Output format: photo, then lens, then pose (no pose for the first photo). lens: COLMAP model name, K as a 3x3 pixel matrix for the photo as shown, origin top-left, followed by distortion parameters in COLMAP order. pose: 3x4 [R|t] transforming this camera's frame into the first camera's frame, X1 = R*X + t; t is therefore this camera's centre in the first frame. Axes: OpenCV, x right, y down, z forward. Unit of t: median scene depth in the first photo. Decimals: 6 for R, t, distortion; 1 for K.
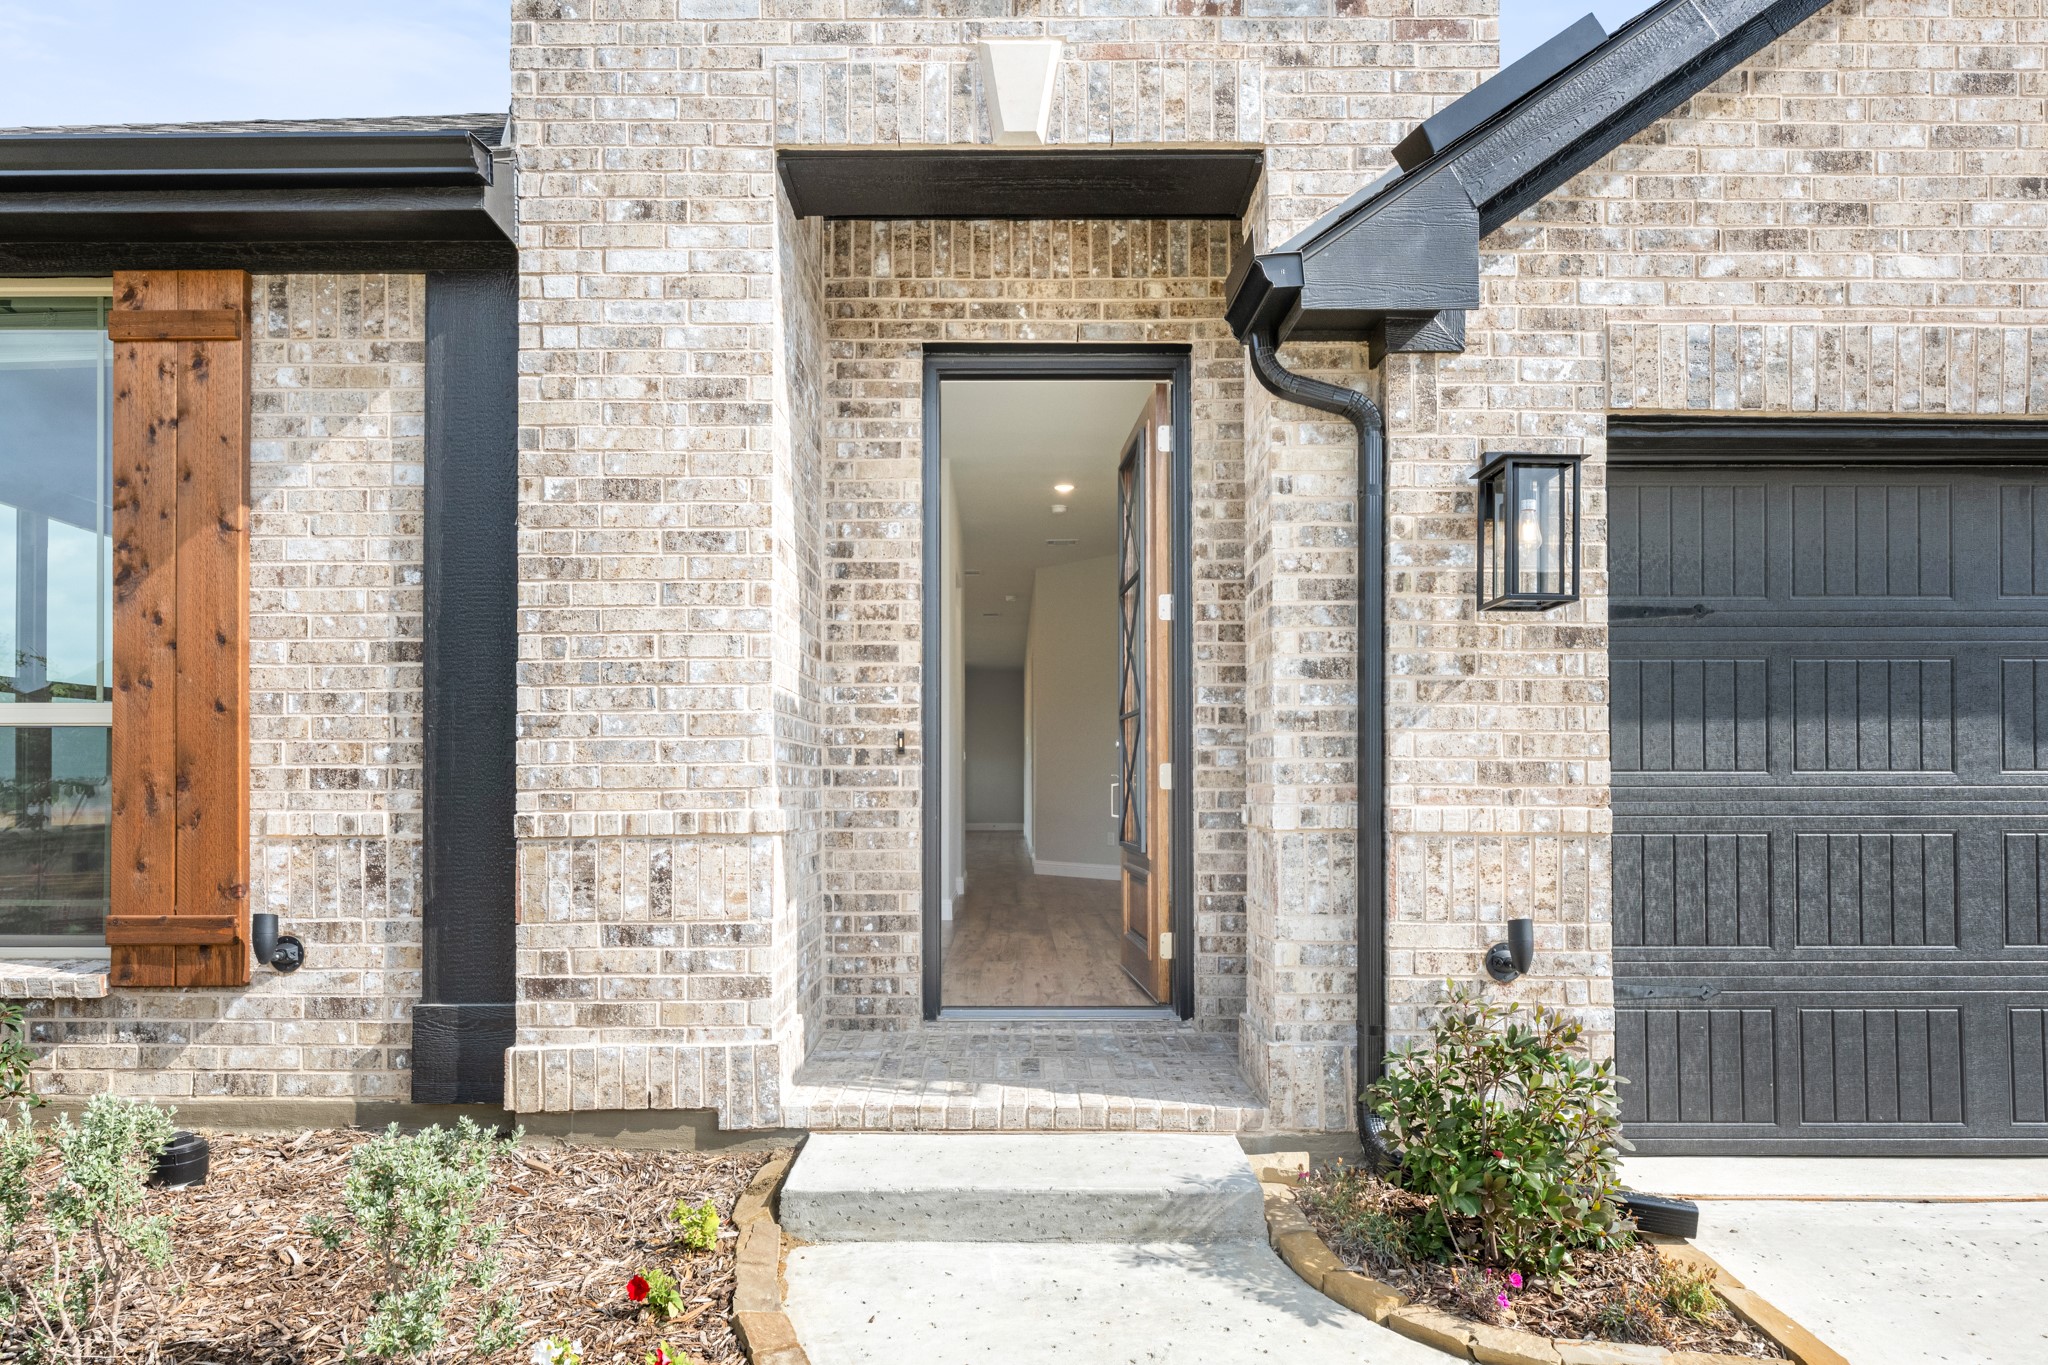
lens RADIAL K [[1016.6, 0, 1030.8], [0, 1016.6, 777.0], [0, 0, 1]] dist [-0.000455, -0.000225]
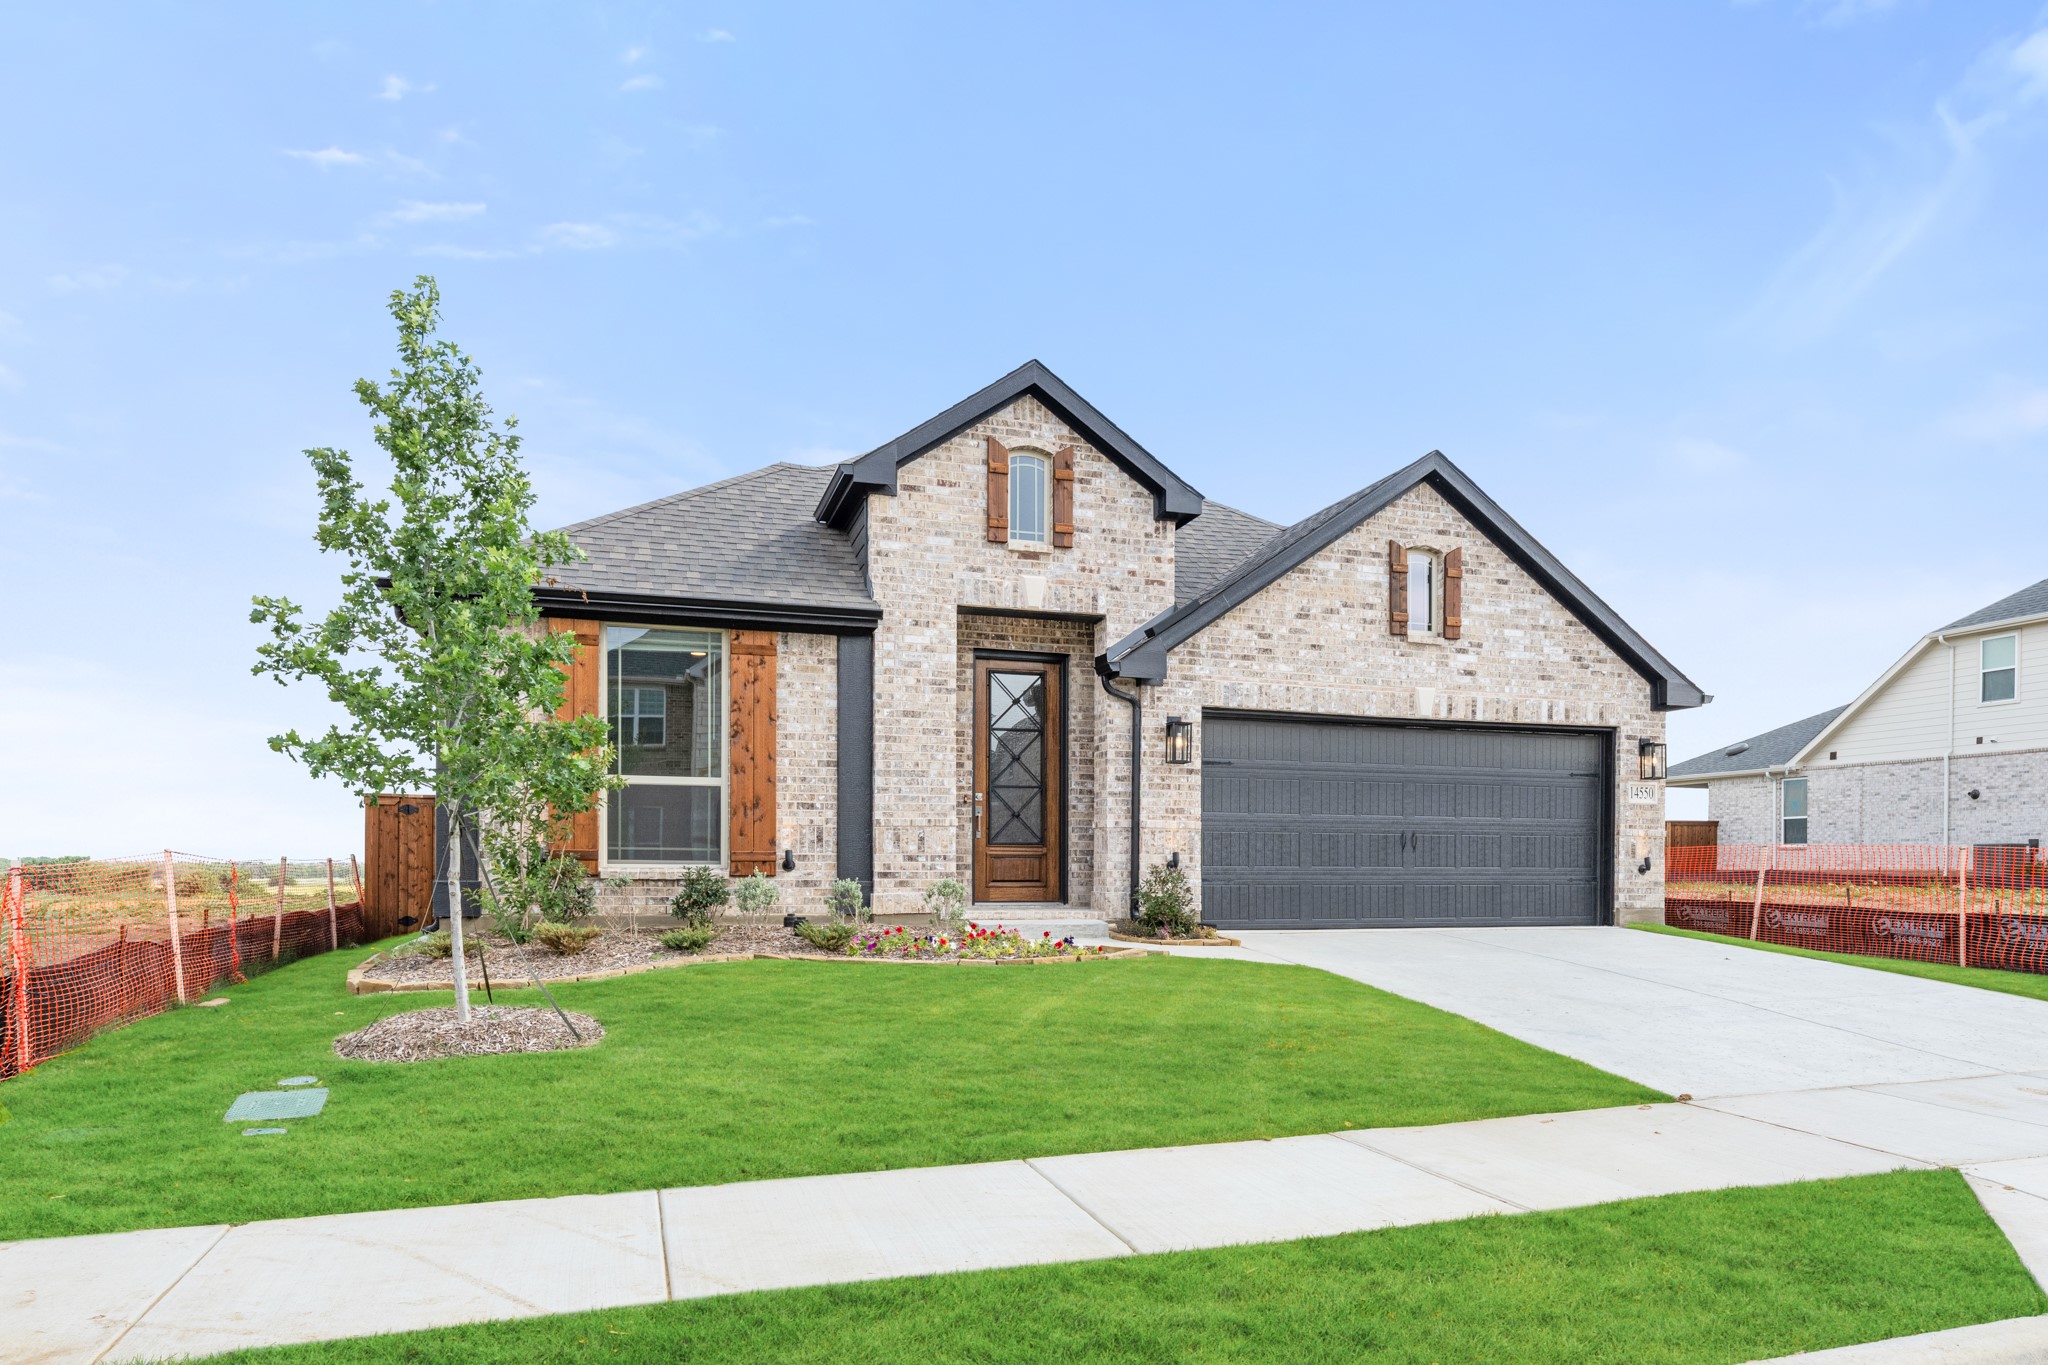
lens RADIAL K [[1081.8, 0, 1025.8], [0, 1081.8, 869.8], [0, 0, 1]] dist [-0.000073, 0.000178]
pose [[0.963315, 0.005381, 0.268320, -0.934459], [-0.009407, 0.999862, 0.013723, 0.141582], [-0.268209, -0.015744, 0.963232, -2.255508]]
